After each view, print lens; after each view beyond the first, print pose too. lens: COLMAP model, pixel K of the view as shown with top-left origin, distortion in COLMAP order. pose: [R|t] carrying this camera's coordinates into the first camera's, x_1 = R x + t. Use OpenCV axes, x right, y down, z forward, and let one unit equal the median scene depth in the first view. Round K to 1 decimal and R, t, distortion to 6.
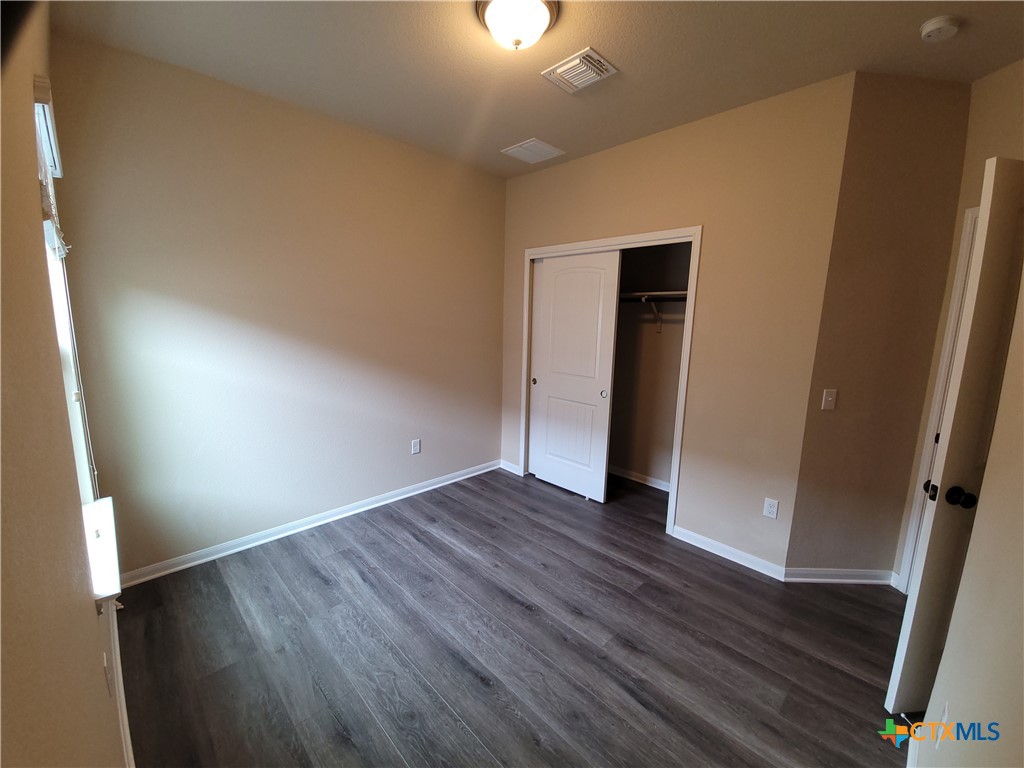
lens RADIAL K [[414.5, 0, 516.6], [0, 414.5, 382.9], [0, 0, 1]] dist [0.007048, -0.004888]
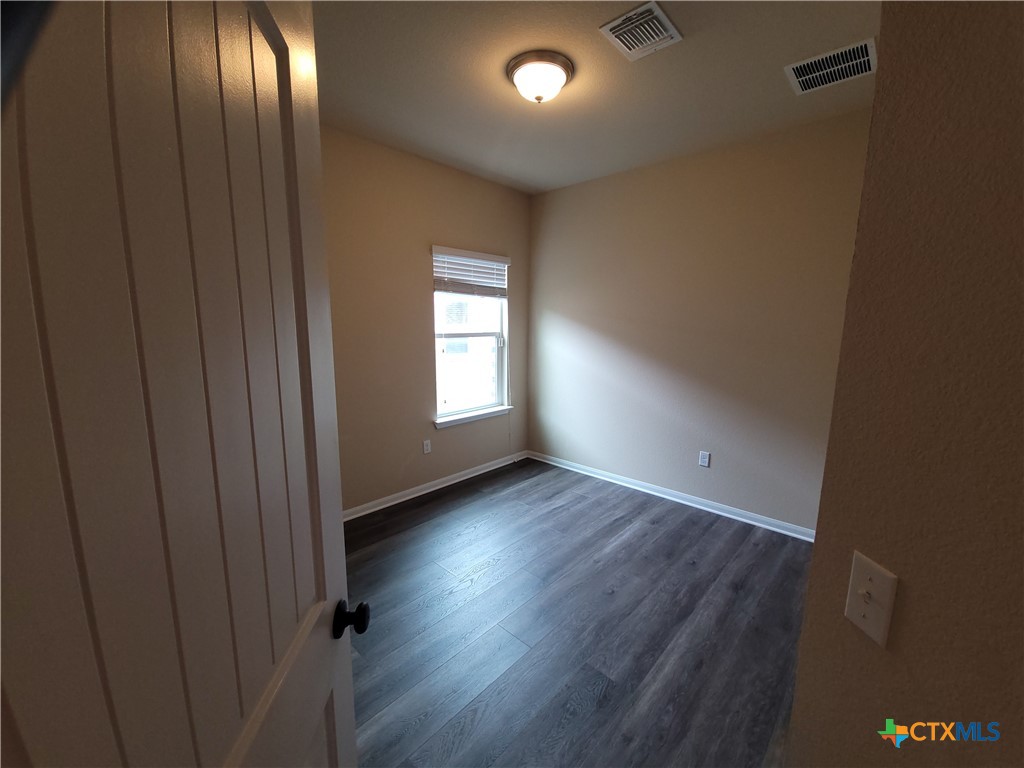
lens RADIAL K [[414.5, 0, 518.1], [0, 414.5, 382.3], [0, 0, 1]] dist [0.007048, -0.004888]
pose [[0.048336, 0.123902, -0.991116, 0.801873], [-0.164147, 0.979771, 0.114479, -0.068872], [0.985251, 0.157155, 0.067697, 0.600005]]
